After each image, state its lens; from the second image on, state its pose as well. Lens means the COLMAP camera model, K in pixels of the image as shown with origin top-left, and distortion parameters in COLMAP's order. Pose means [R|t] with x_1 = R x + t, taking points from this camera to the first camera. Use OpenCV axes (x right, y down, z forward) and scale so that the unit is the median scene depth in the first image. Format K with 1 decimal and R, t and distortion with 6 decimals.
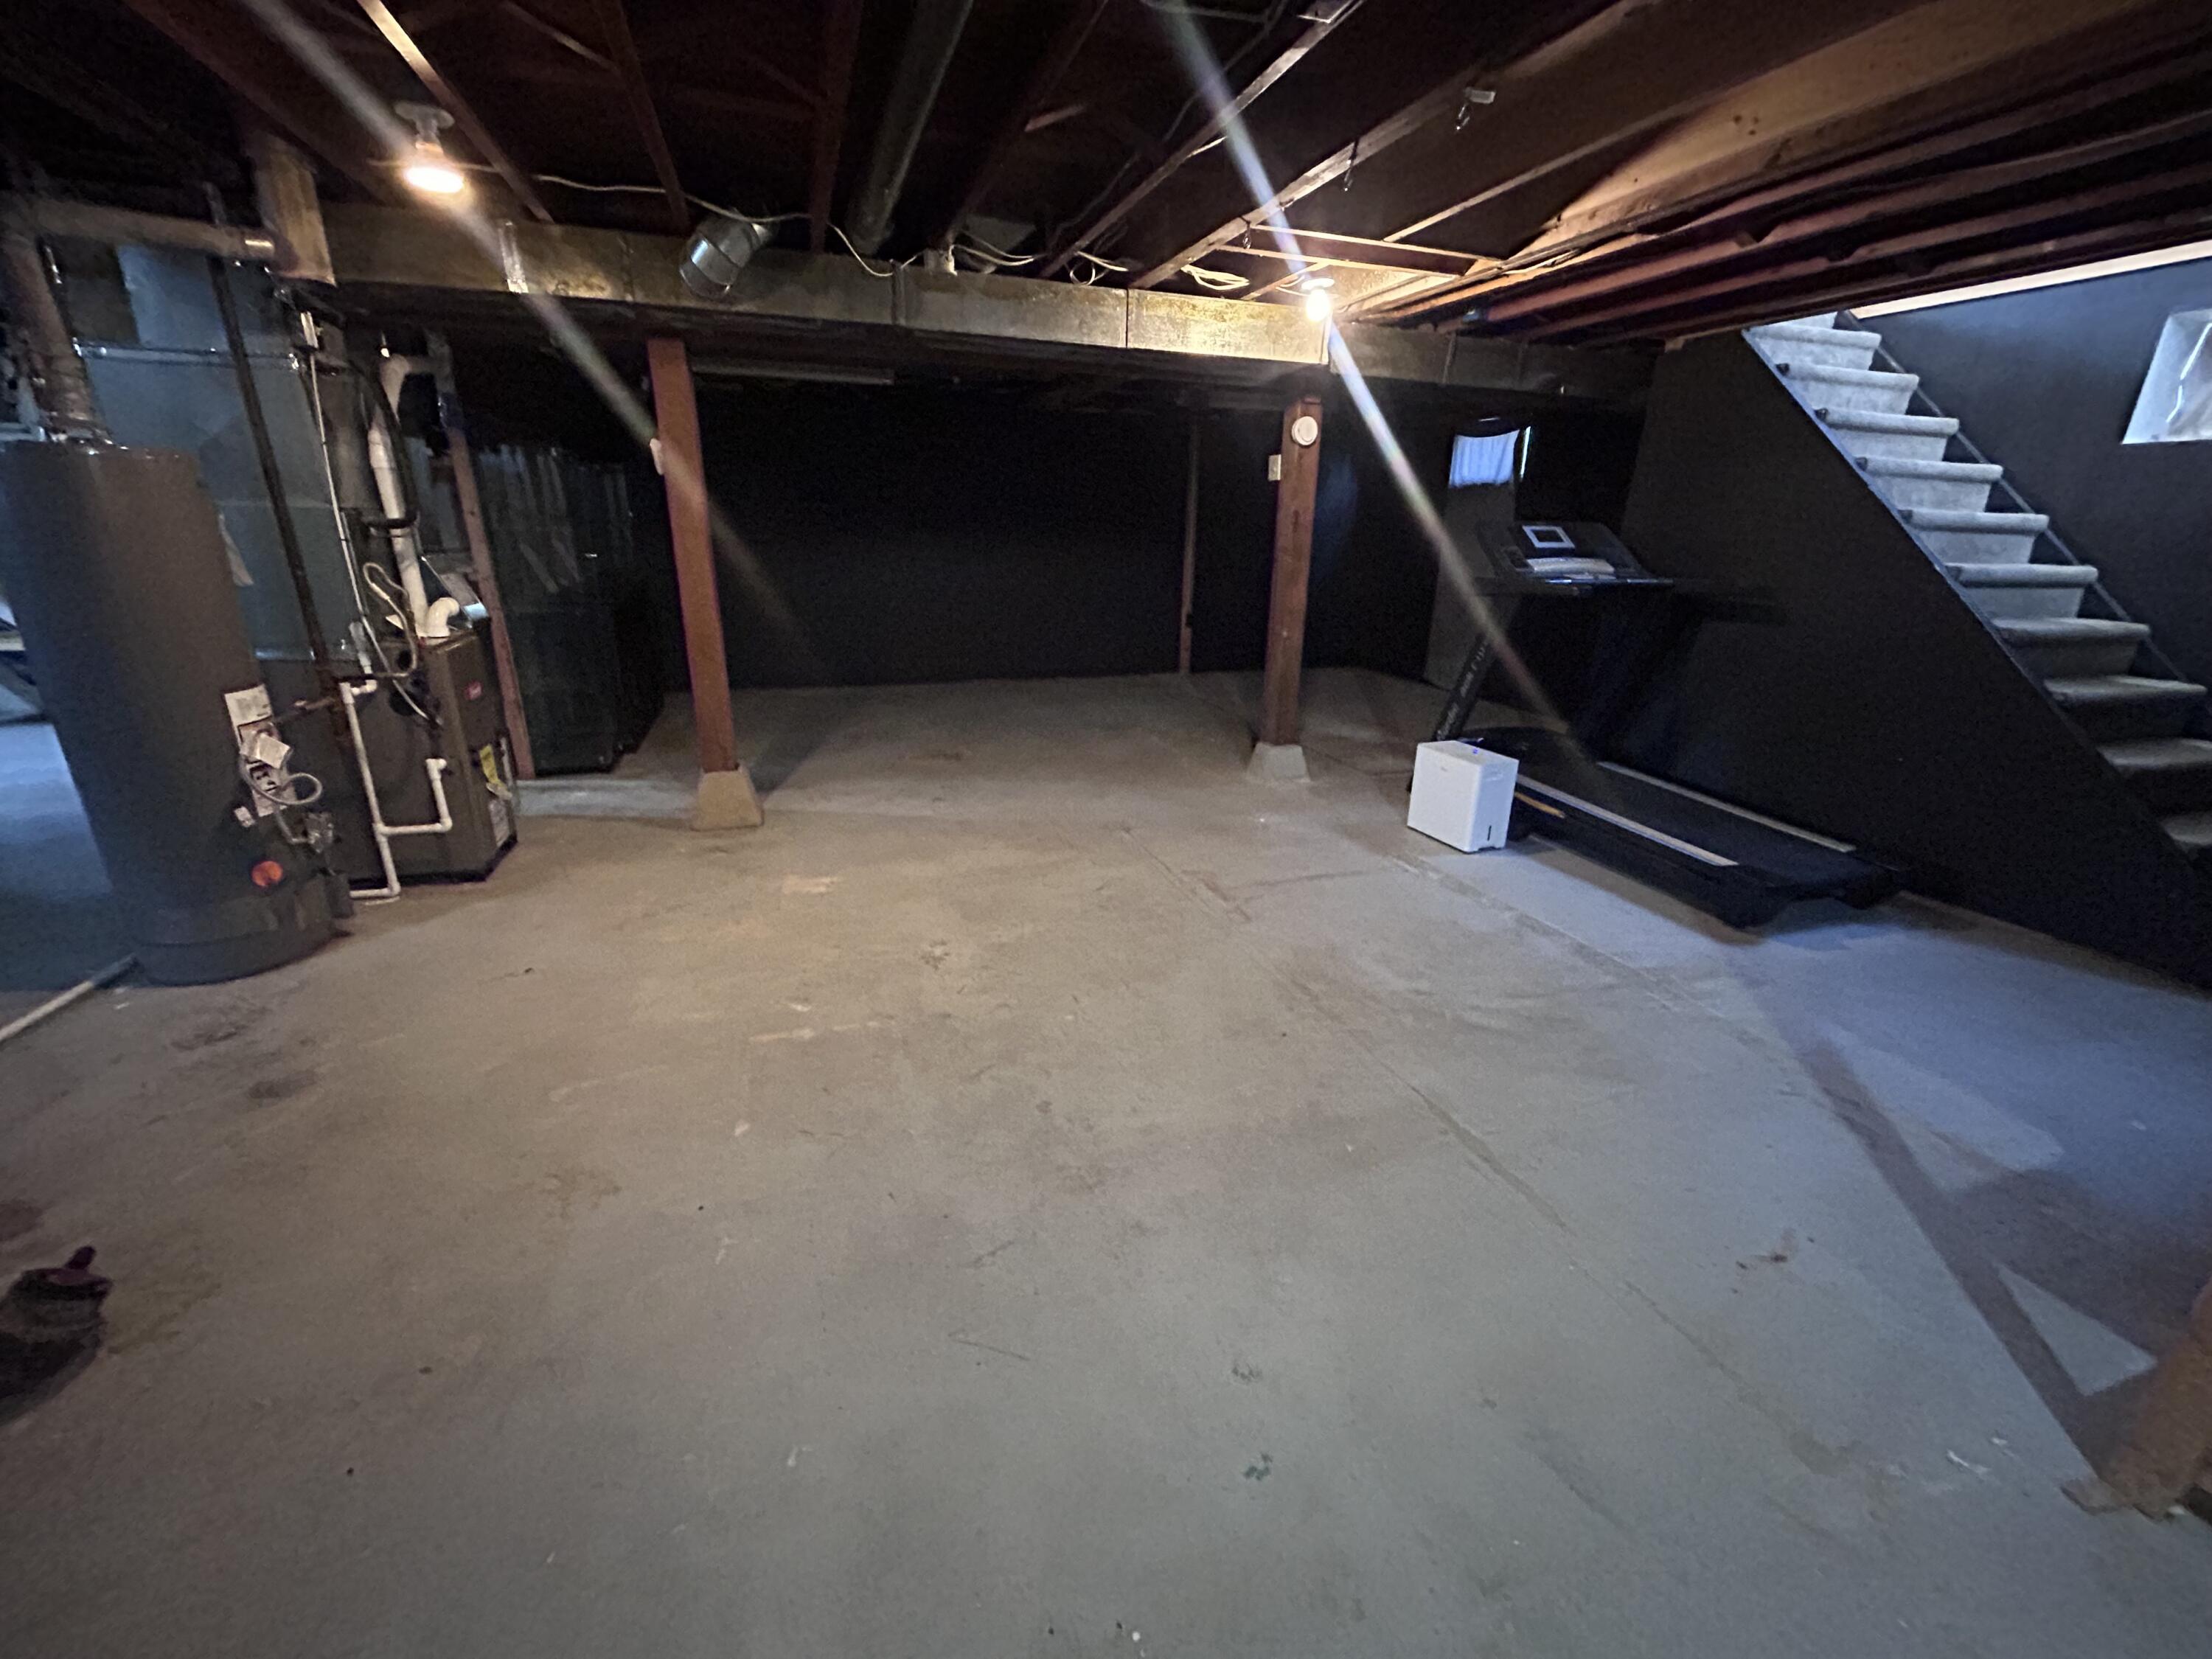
lens RADIAL K [[897.3, 0, 1103.7], [0, 897.3, 824.1], [0, 0, 1]] dist [0.001755, 0.001523]
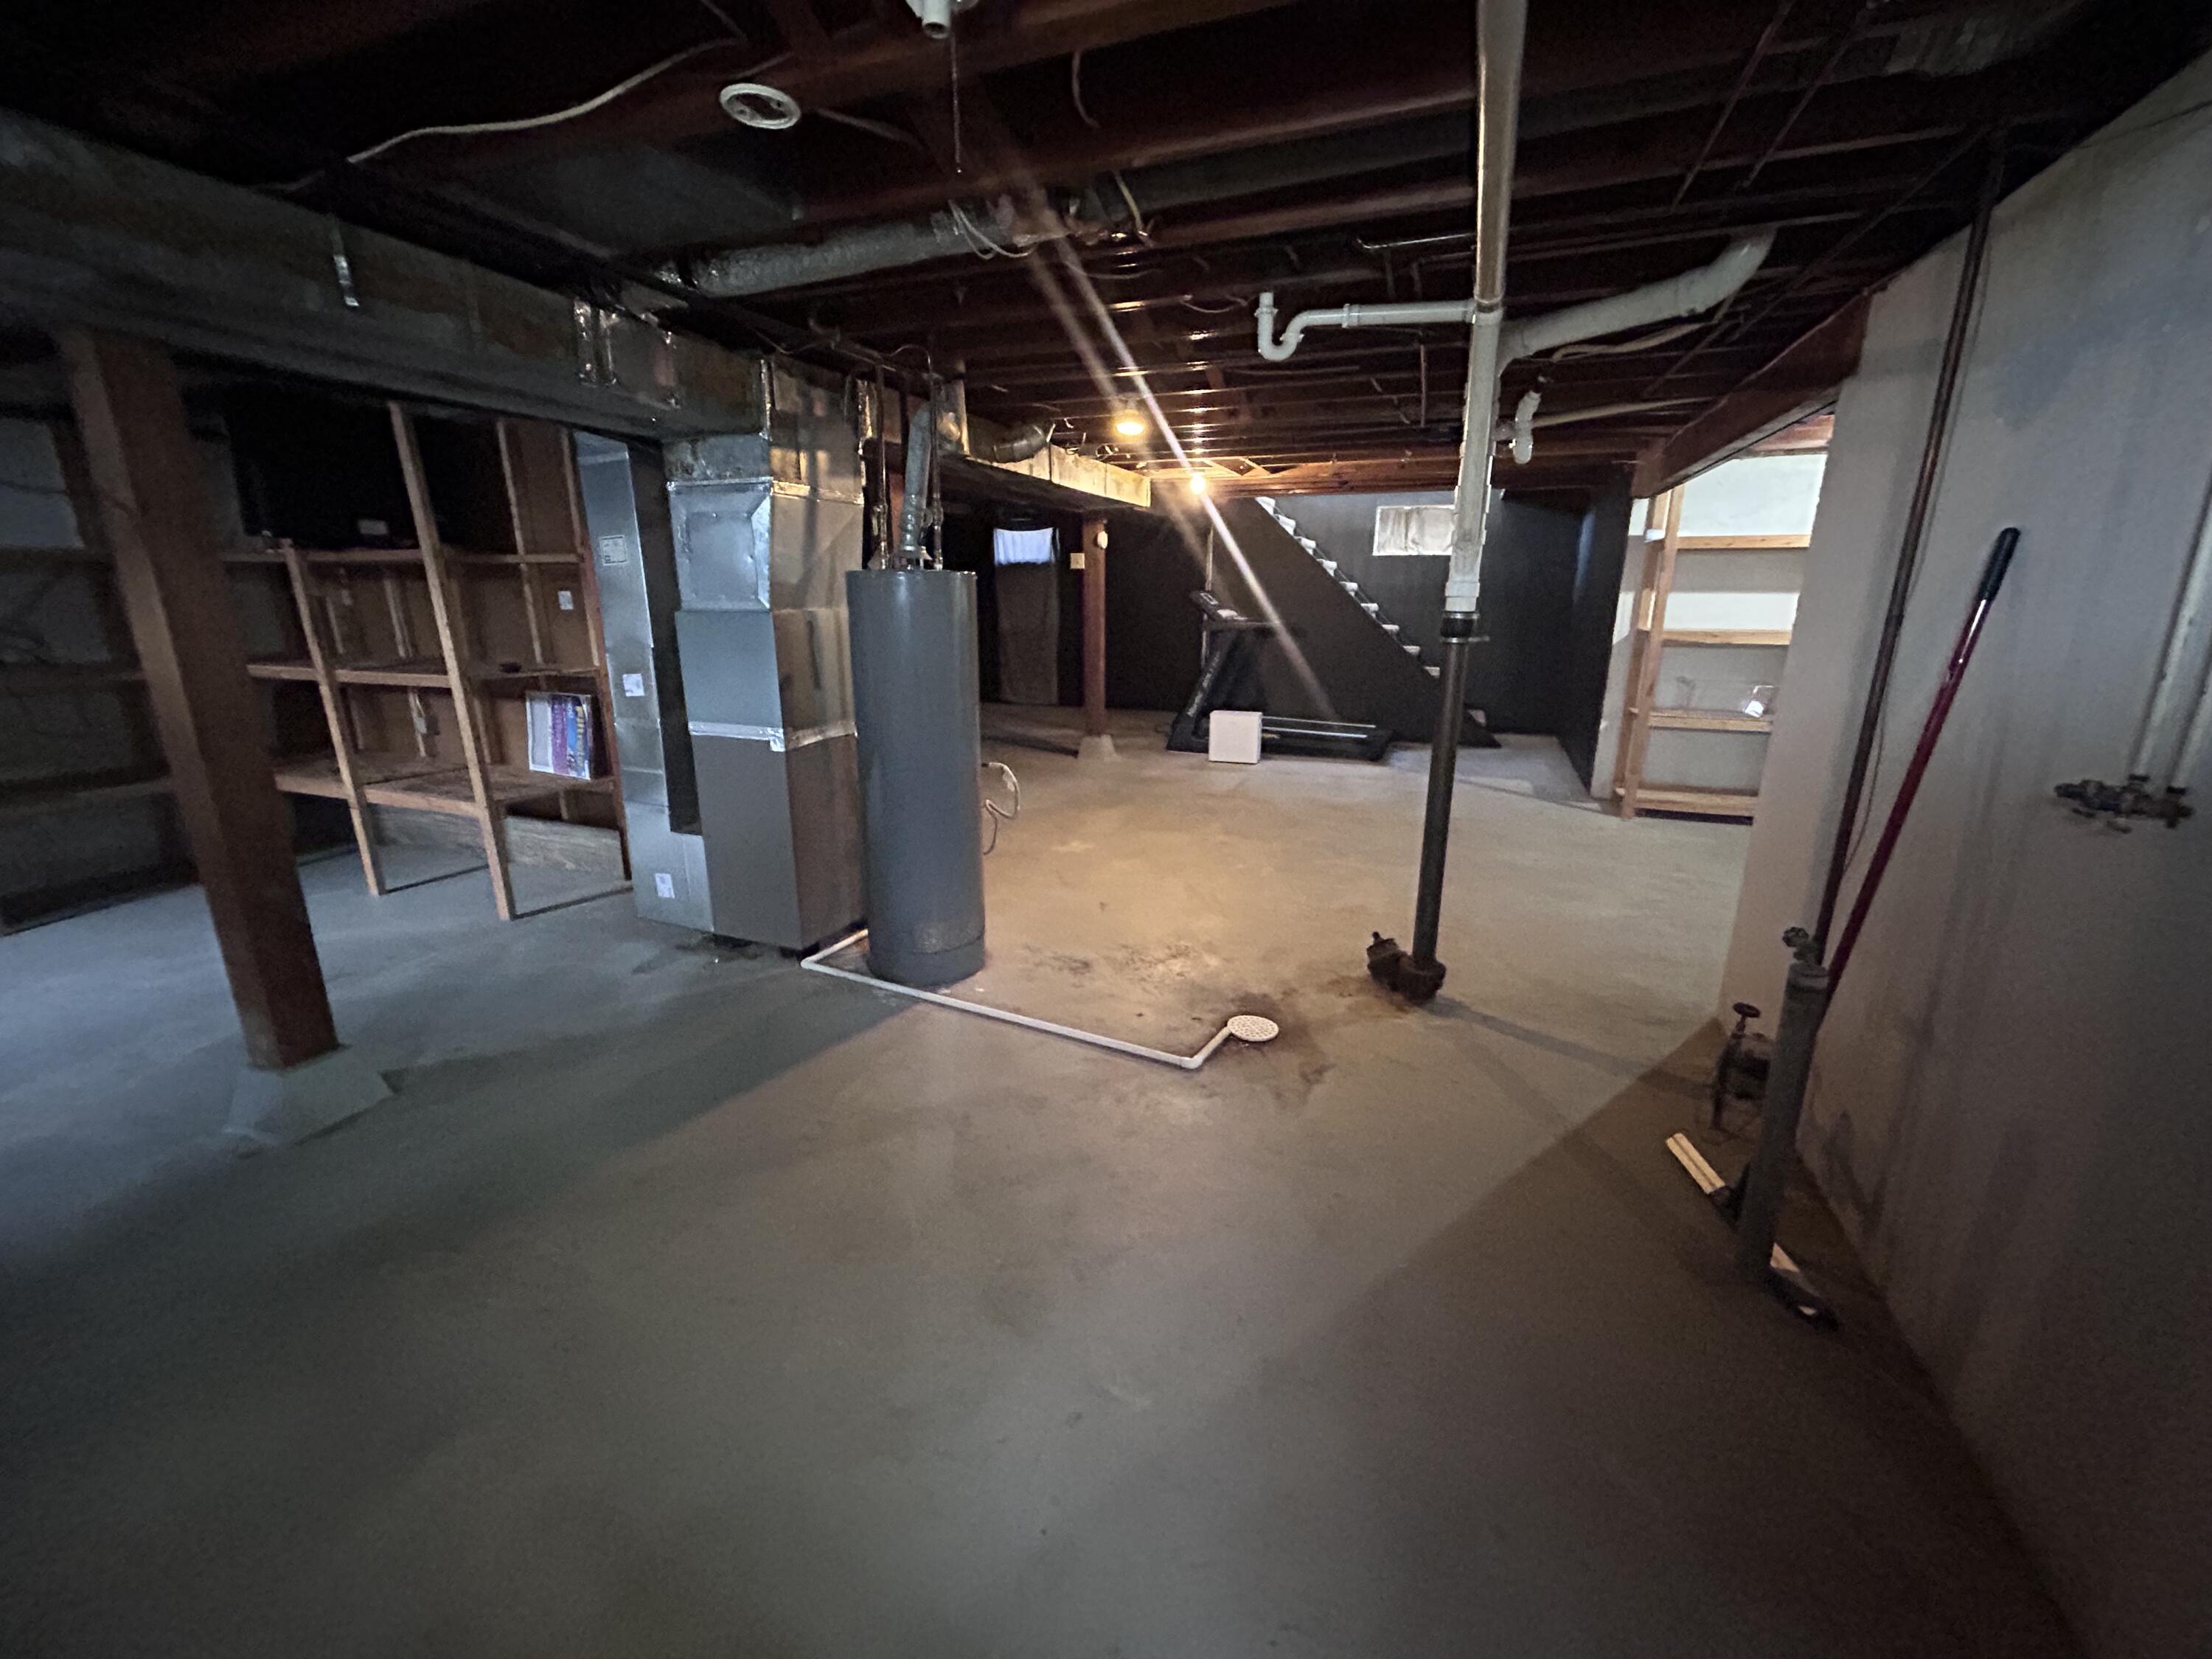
lens RADIAL K [[897.3, 0, 1102.5], [0, 897.3, 824.3], [0, 0, 1]] dist [0.001755, 0.001523]
pose [[0.641231, -0.218620, 0.735546, -1.235341], [0.260599, 0.963629, 0.059228, -0.039826], [-0.721742, 0.153704, 0.674881, -0.026735]]
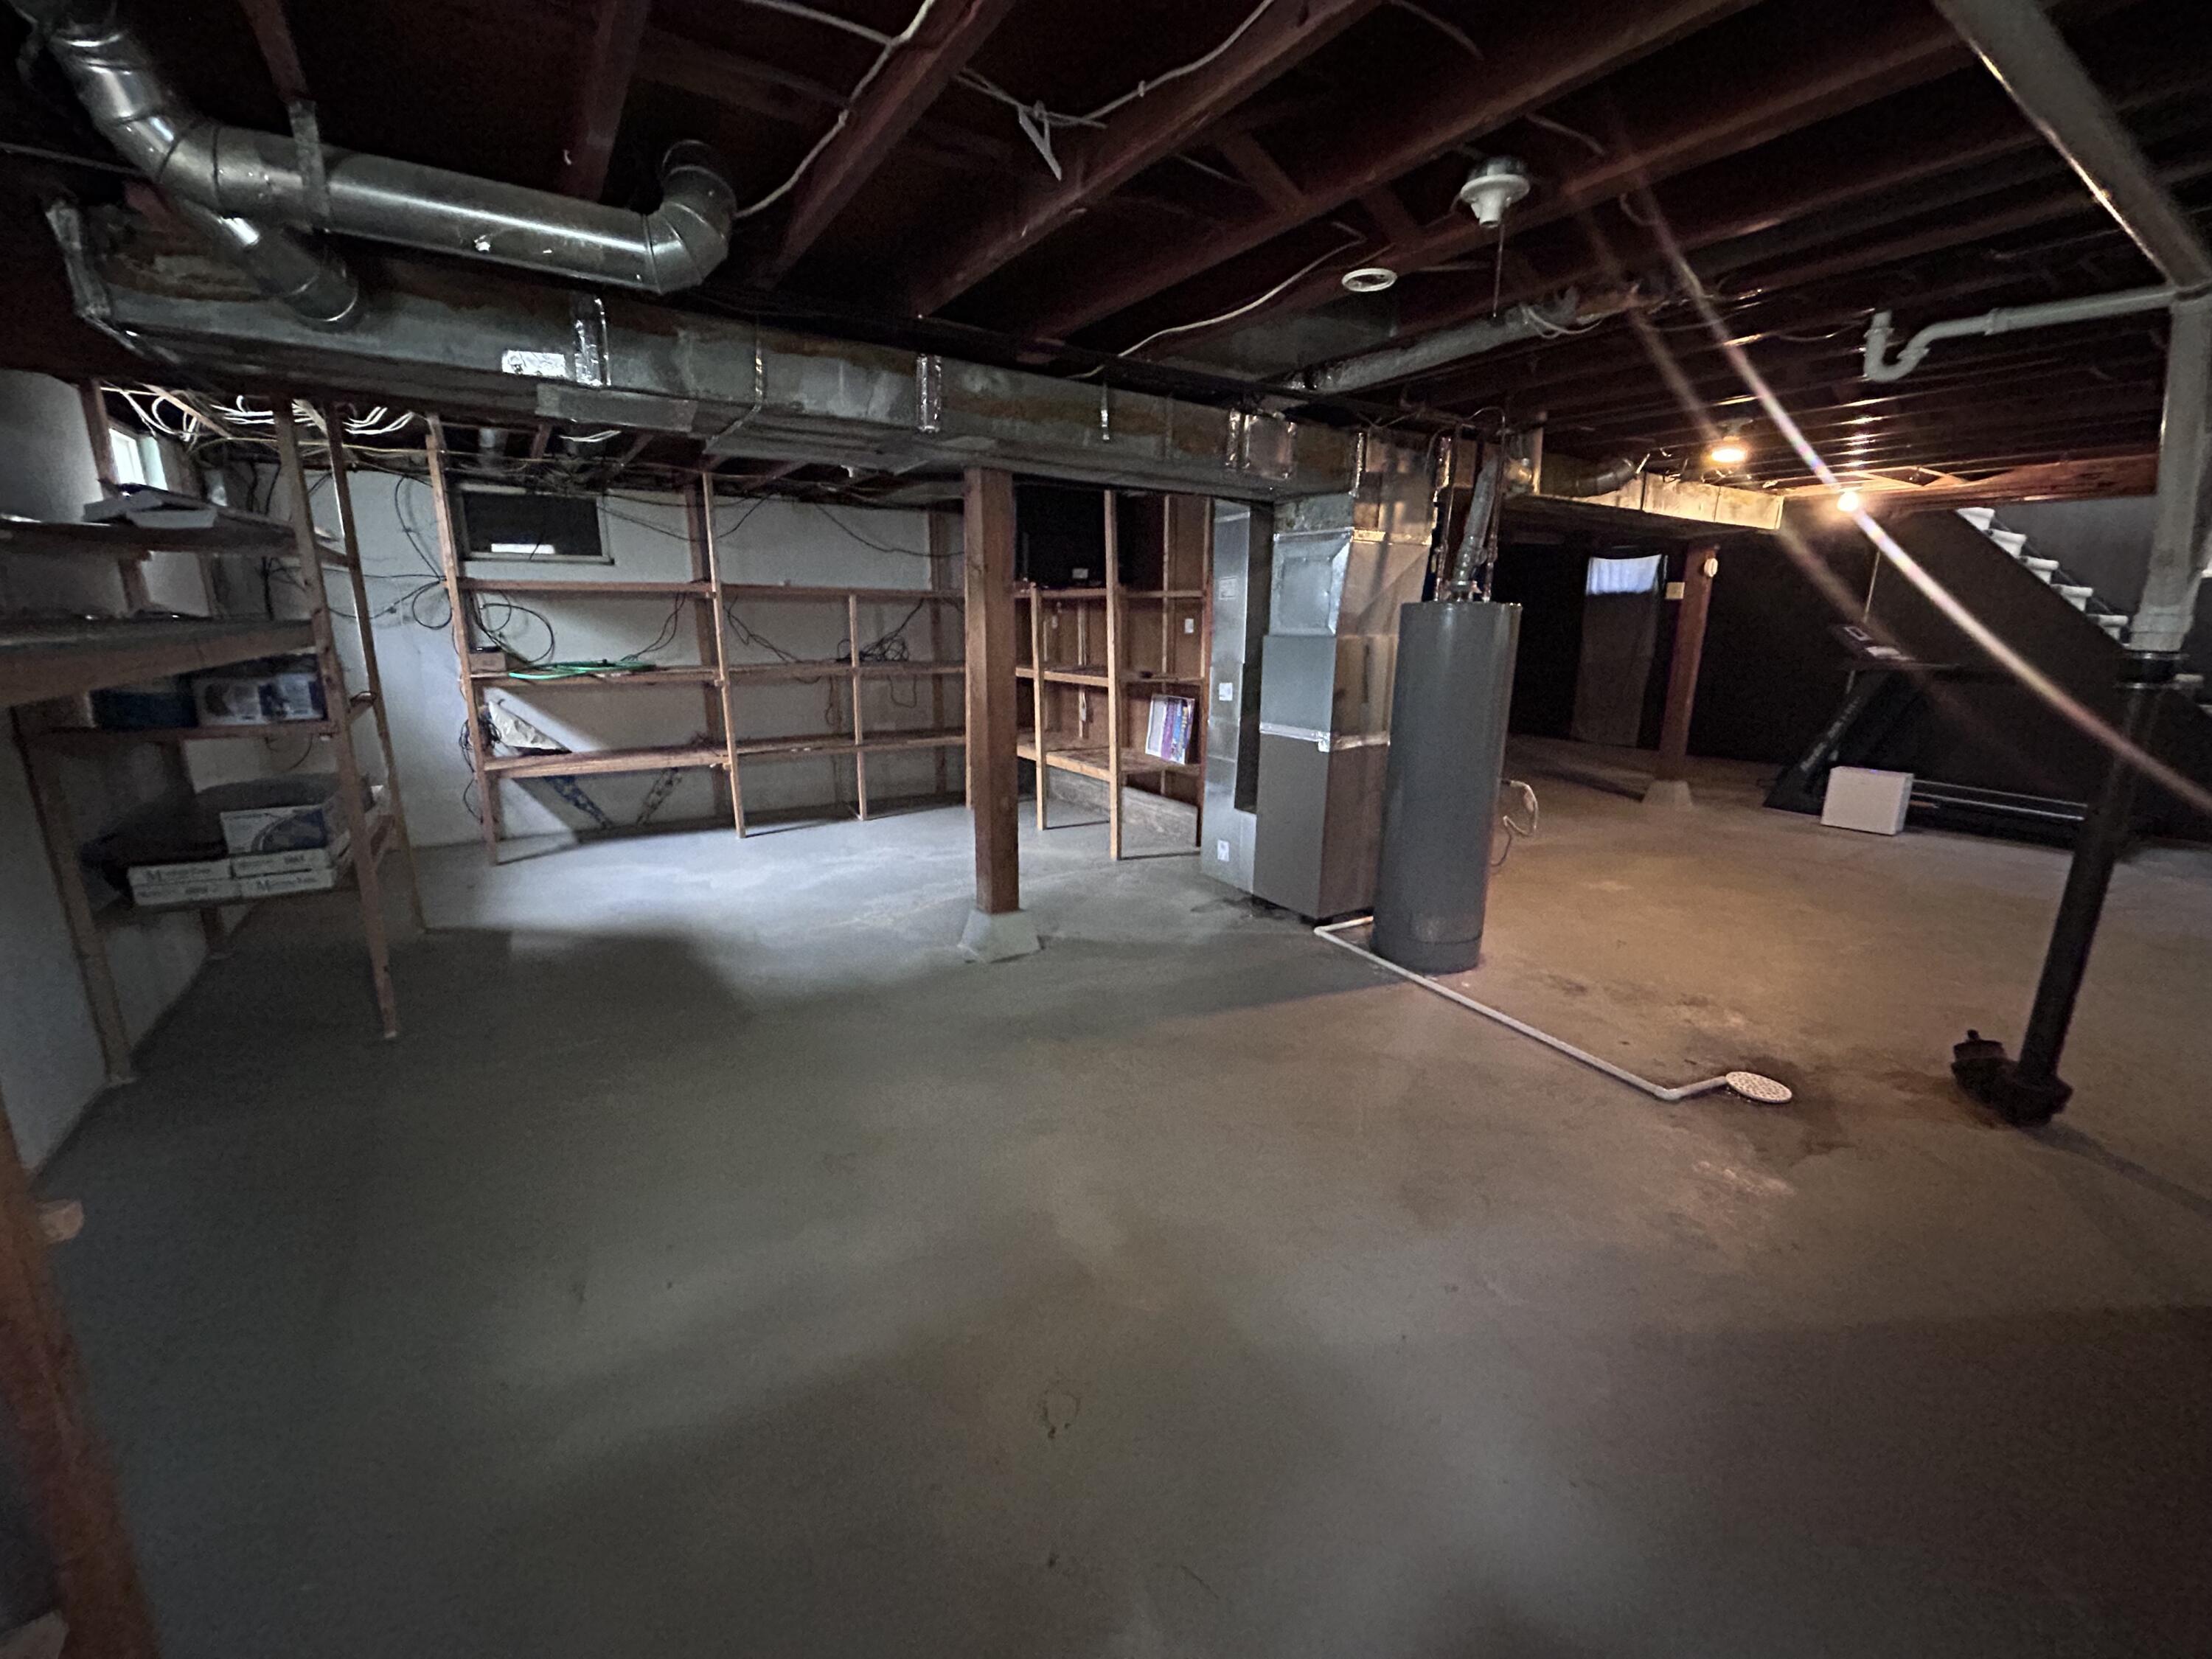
lens RADIAL K [[897.3, 0, 1108.5], [0, 897.3, 825.0], [0, 0, 1]] dist [0.001755, 0.001523]
pose [[0.964781, -0.075502, 0.251987, -1.295144], [0.098663, 0.991854, -0.080567, 0.006616], [-0.243851, 0.102591, 0.964371, -0.165132]]
